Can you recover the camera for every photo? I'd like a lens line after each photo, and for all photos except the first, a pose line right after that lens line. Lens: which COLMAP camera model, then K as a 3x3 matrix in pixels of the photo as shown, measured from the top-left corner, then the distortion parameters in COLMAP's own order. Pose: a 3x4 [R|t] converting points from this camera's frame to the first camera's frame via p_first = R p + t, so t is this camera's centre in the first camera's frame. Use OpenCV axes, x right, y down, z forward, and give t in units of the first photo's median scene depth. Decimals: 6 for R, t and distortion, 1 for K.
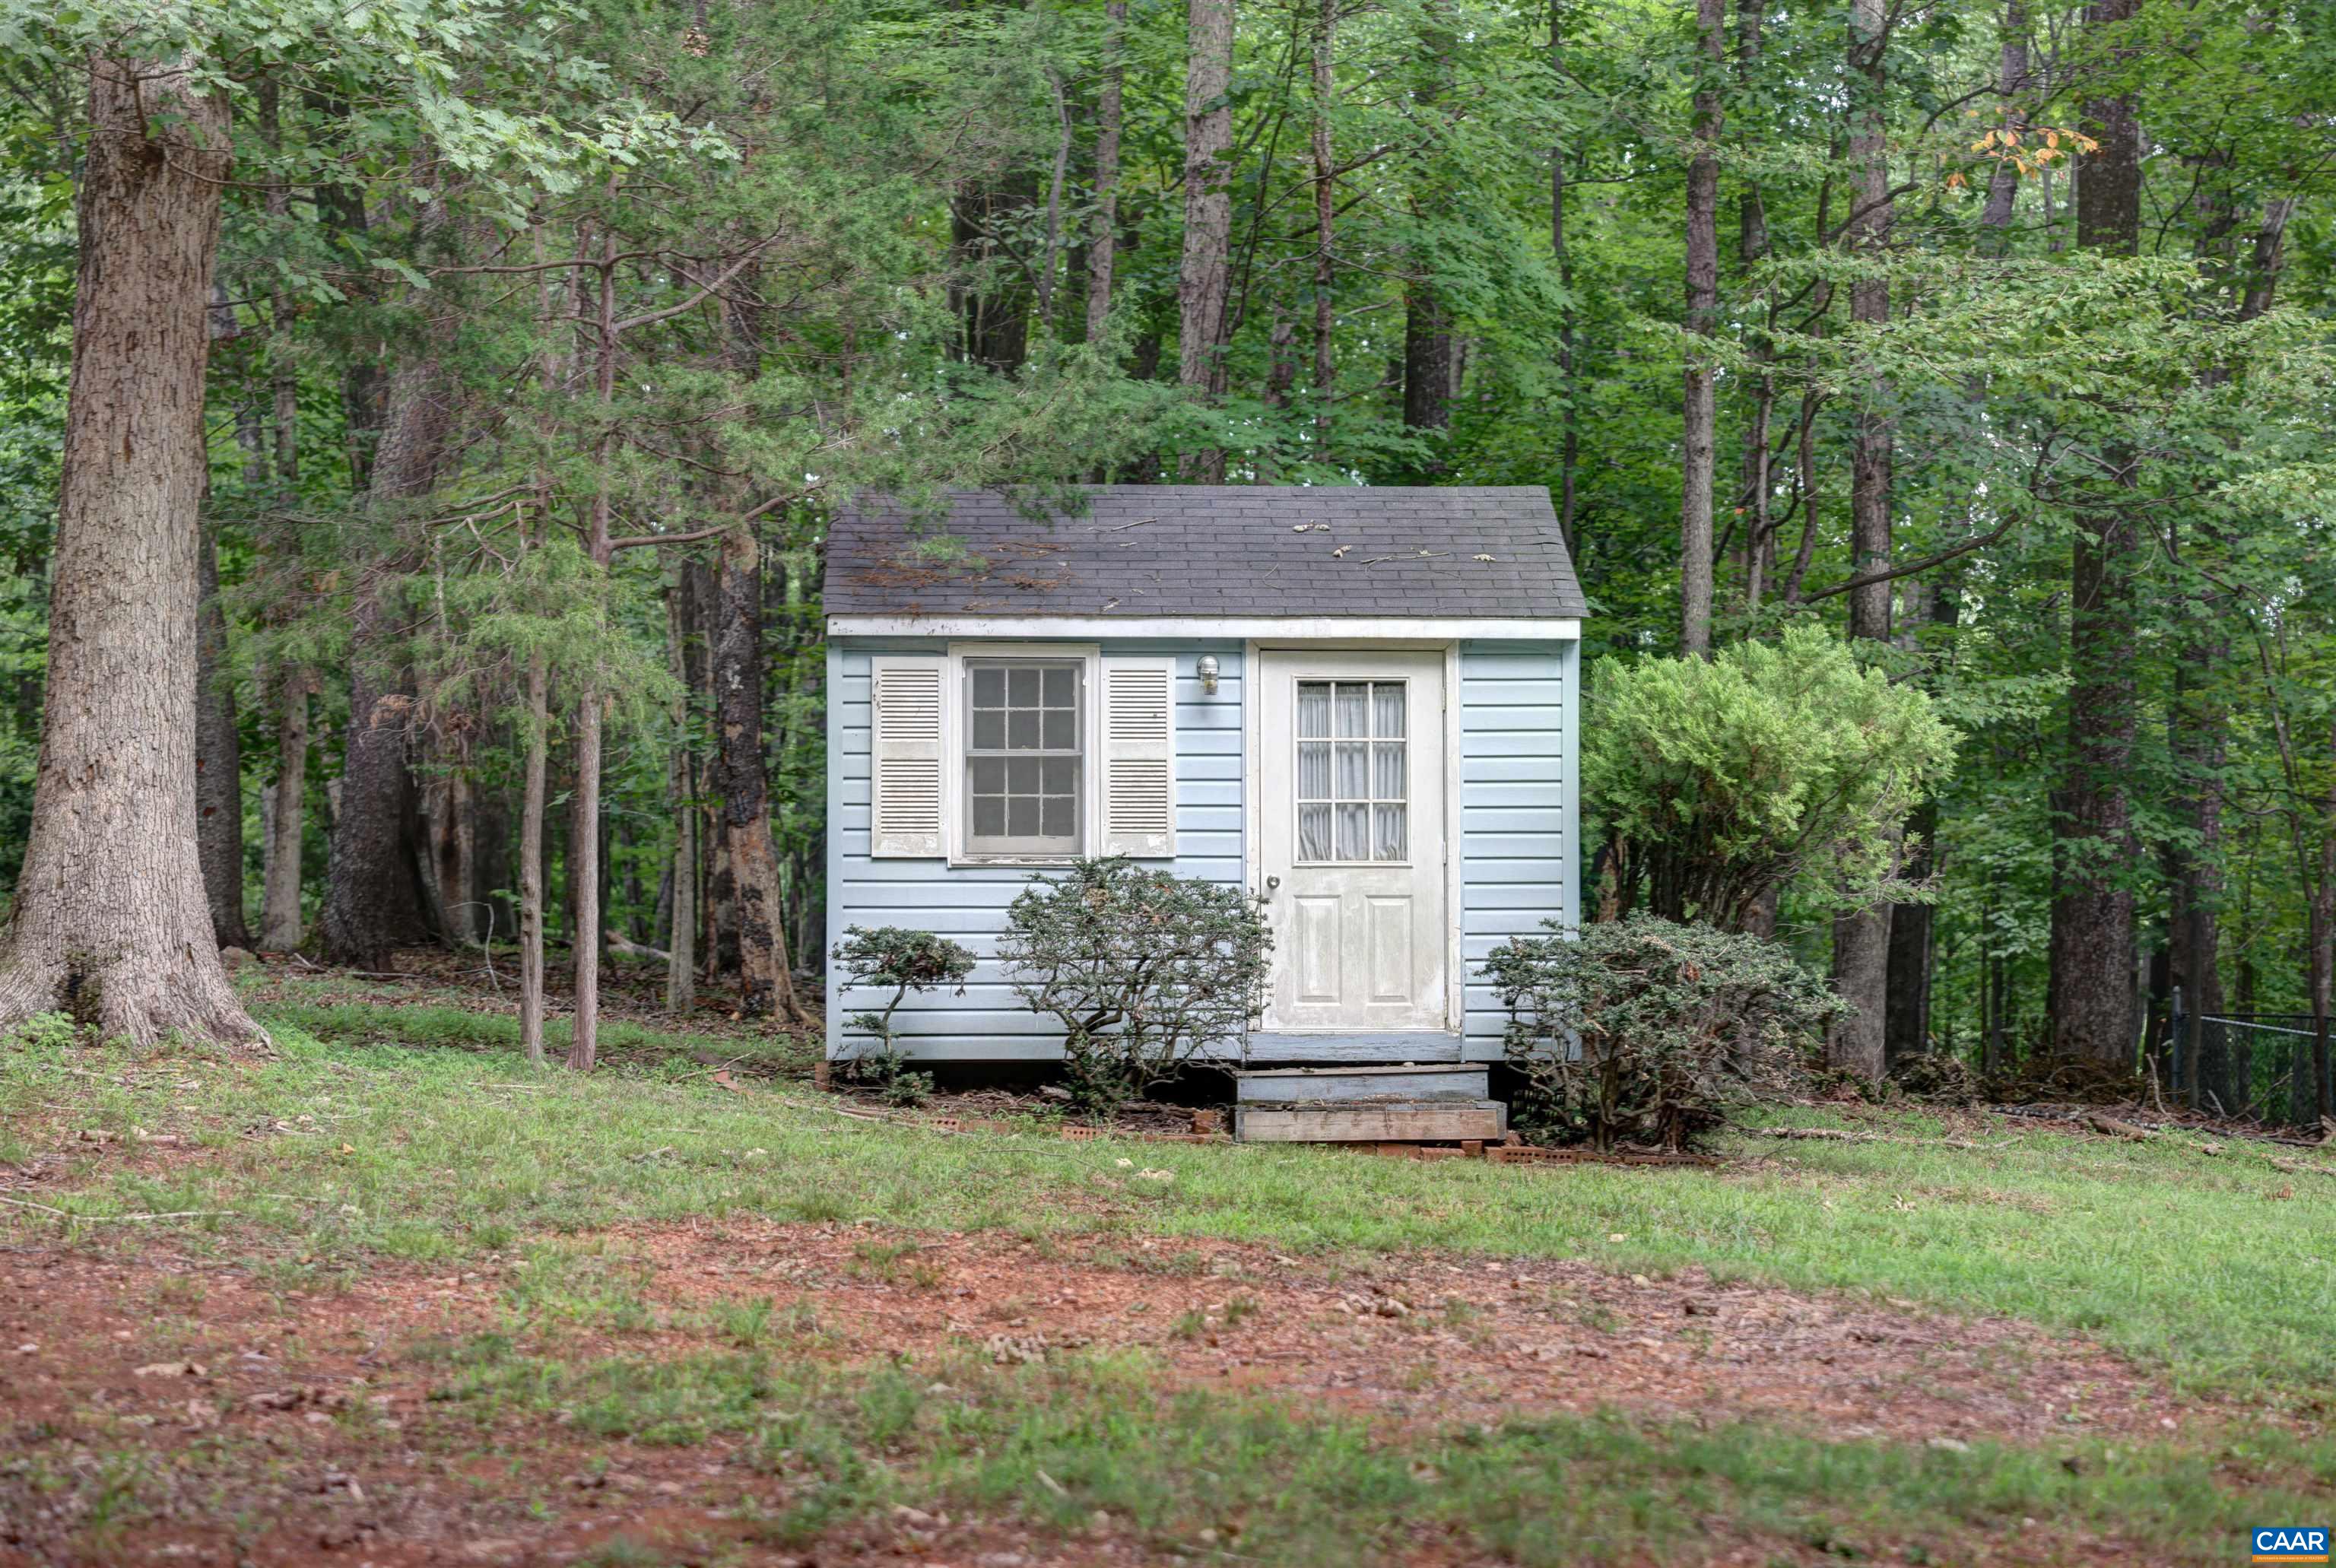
lens RADIAL K [[4661.0, 0, 1172.5], [0, 4661.0, 779.7], [0, 0, 1]] dist [0.437392, 0.000000]
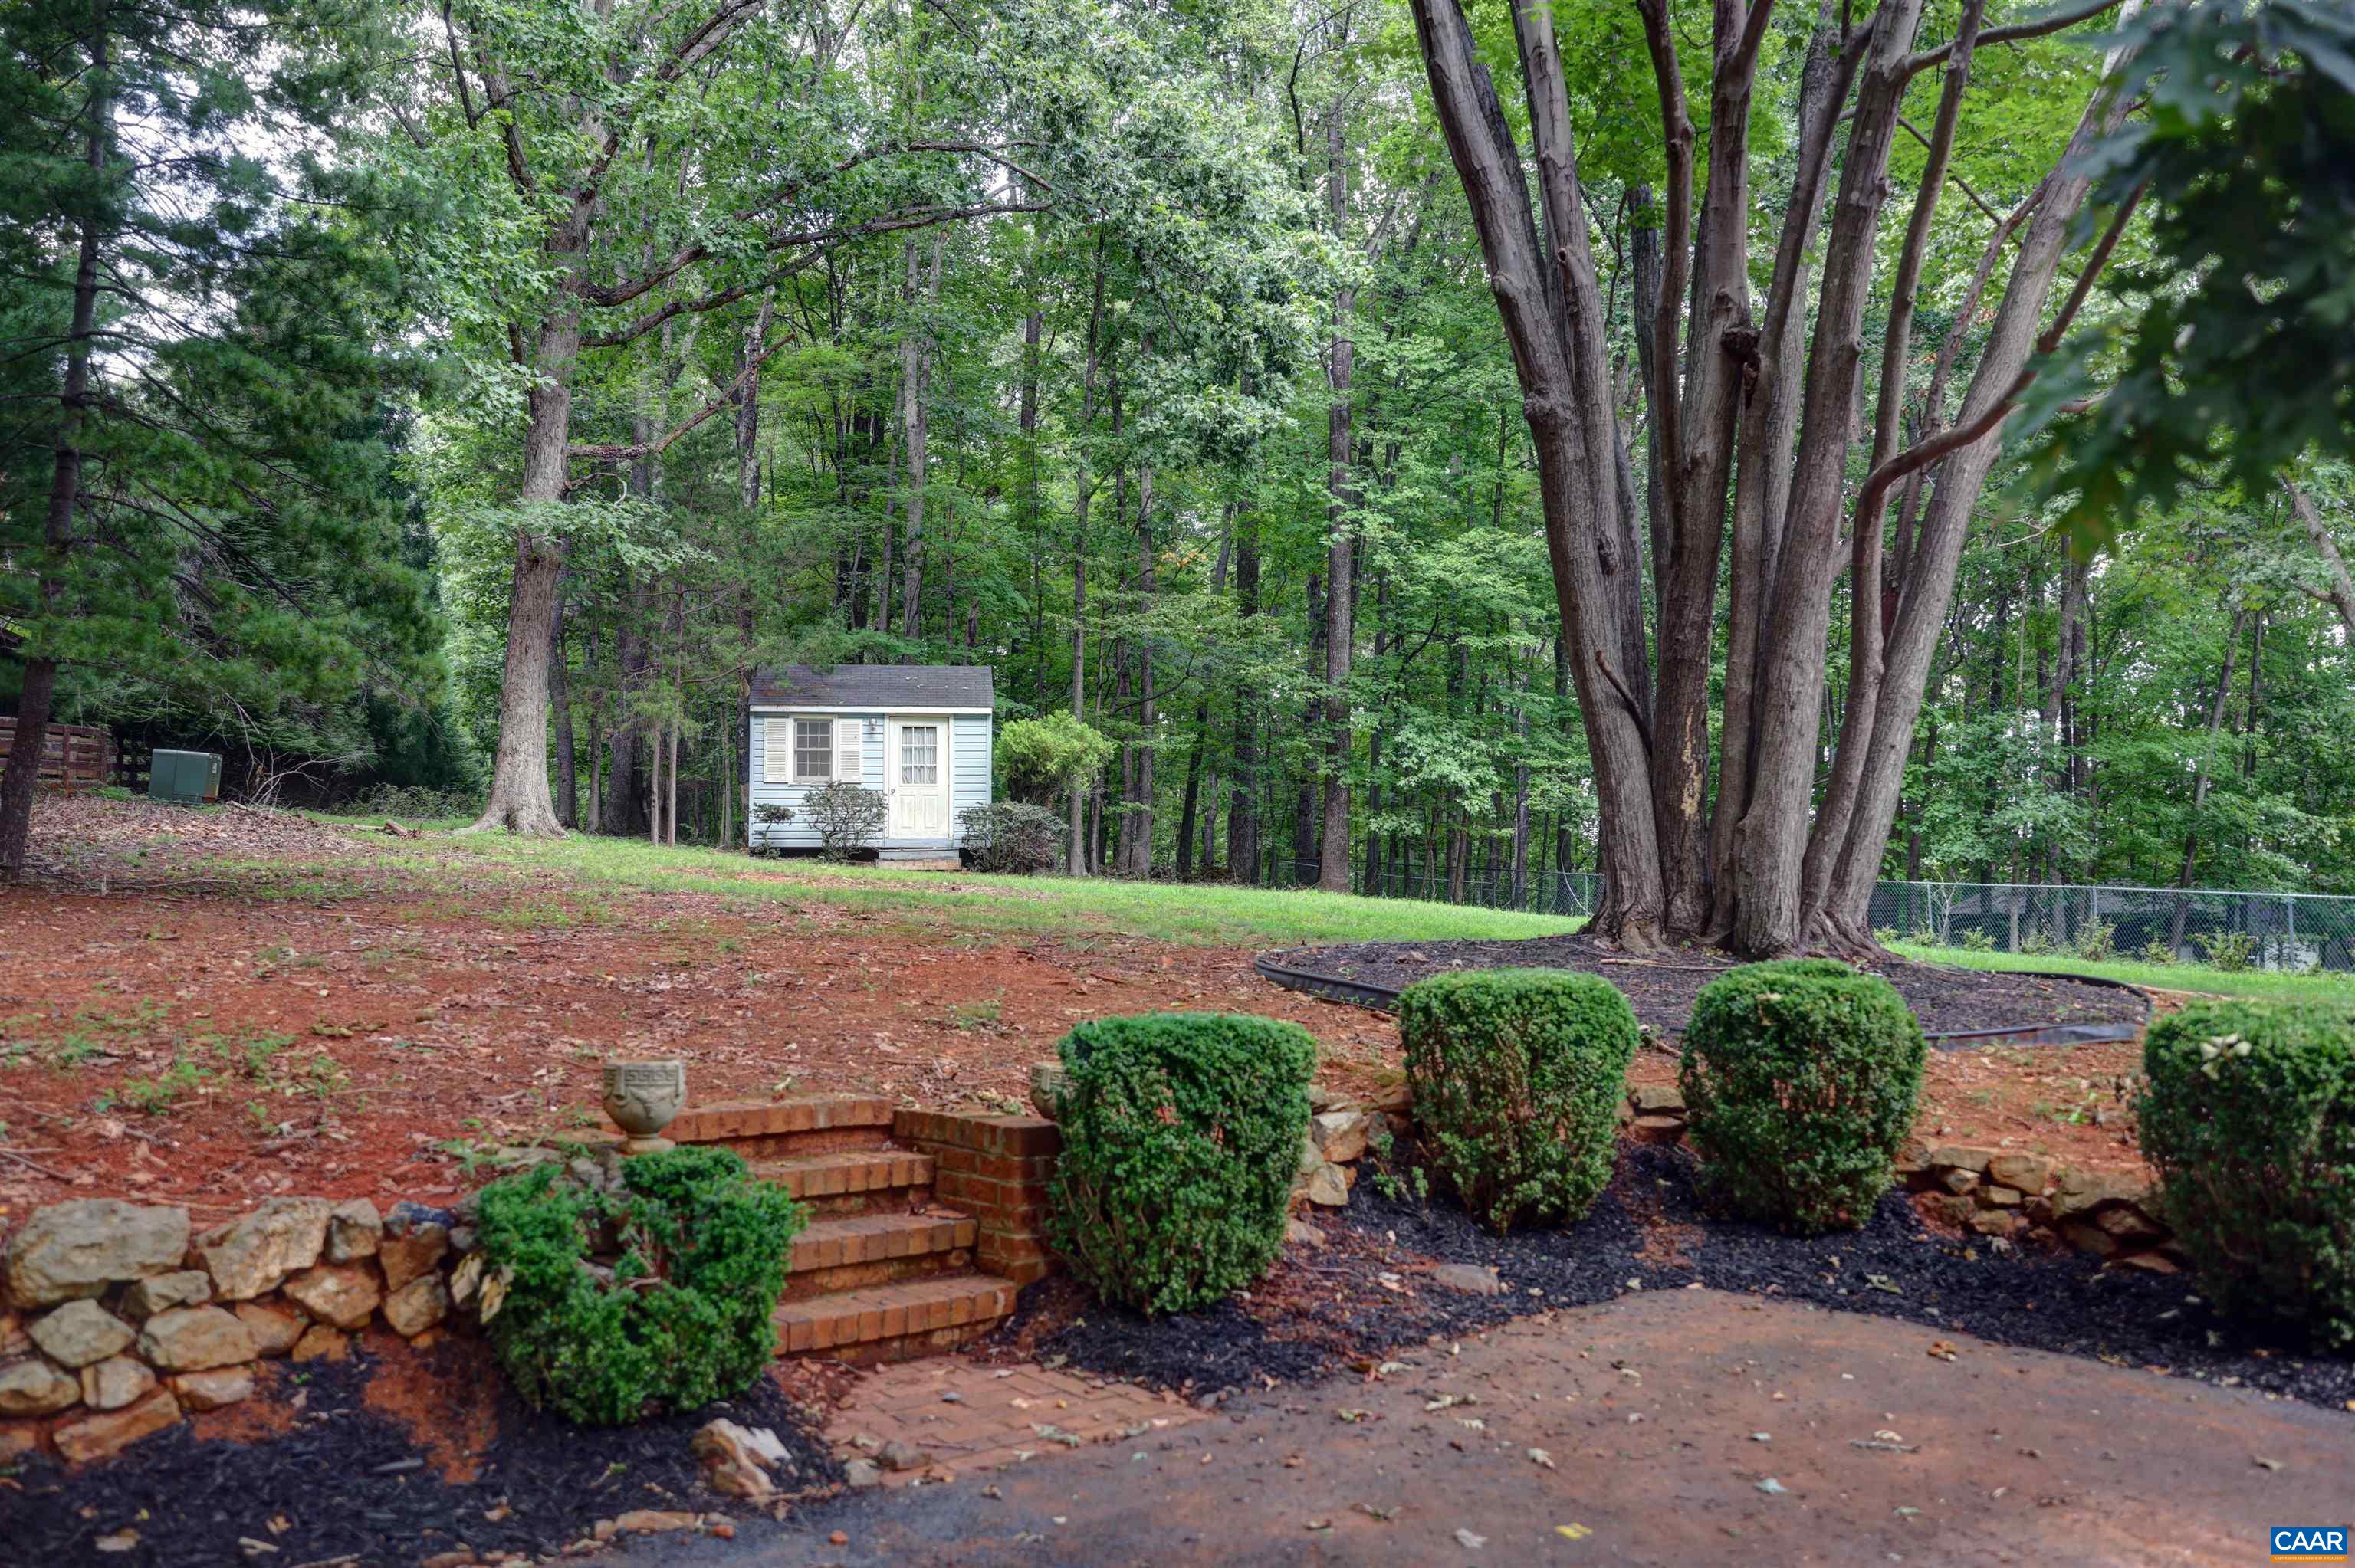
lens RADIAL K [[1961.0, 0, 1172.2], [0, 1961.0, 785.2], [0, 0, 1]] dist [-0.013947, -0.001736]
pose [[0.995803, 0.001834, 0.091501, 0.087792], [-0.001124, 0.999969, -0.007817, 0.028477], [-0.091513, 0.007681, 0.995774, -0.329515]]
